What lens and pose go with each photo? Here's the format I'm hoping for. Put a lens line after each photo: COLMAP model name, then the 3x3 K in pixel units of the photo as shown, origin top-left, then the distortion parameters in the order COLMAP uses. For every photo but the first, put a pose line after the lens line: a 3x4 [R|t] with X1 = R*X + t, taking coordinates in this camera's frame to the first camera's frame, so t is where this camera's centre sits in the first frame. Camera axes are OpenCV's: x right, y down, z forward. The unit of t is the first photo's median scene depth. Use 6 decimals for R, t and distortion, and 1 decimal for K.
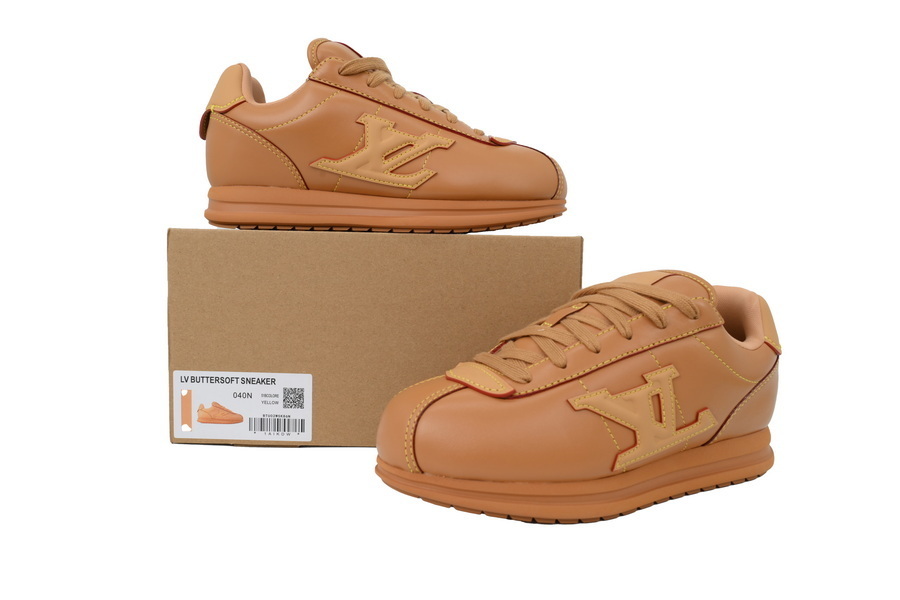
lens RADIAL K [[698.2, 0, 450.0], [0, 698.2, 300.0], [0, 0, 1]] dist [0.002284, 0.000613]
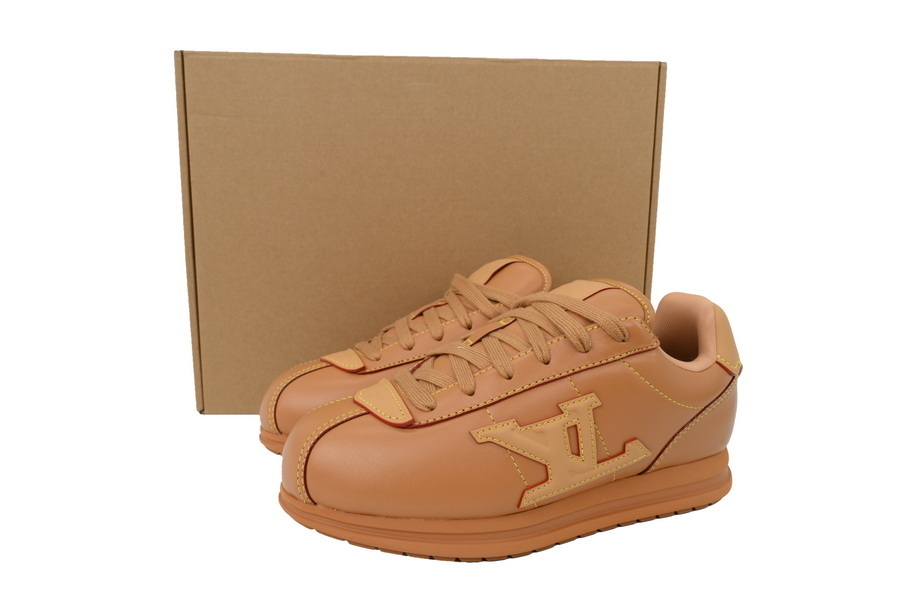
lens RADIAL K [[698.2, 0, 450.0], [0, 698.2, 300.0], [0, 0, 1]] dist [0.002284, 0.000613]
pose [[0.995673, 0.009243, -0.092463, 0.217057], [-0.003391, 0.997992, 0.063244, -0.085995], [0.092862, -0.062657, 0.993706, 0.085701]]
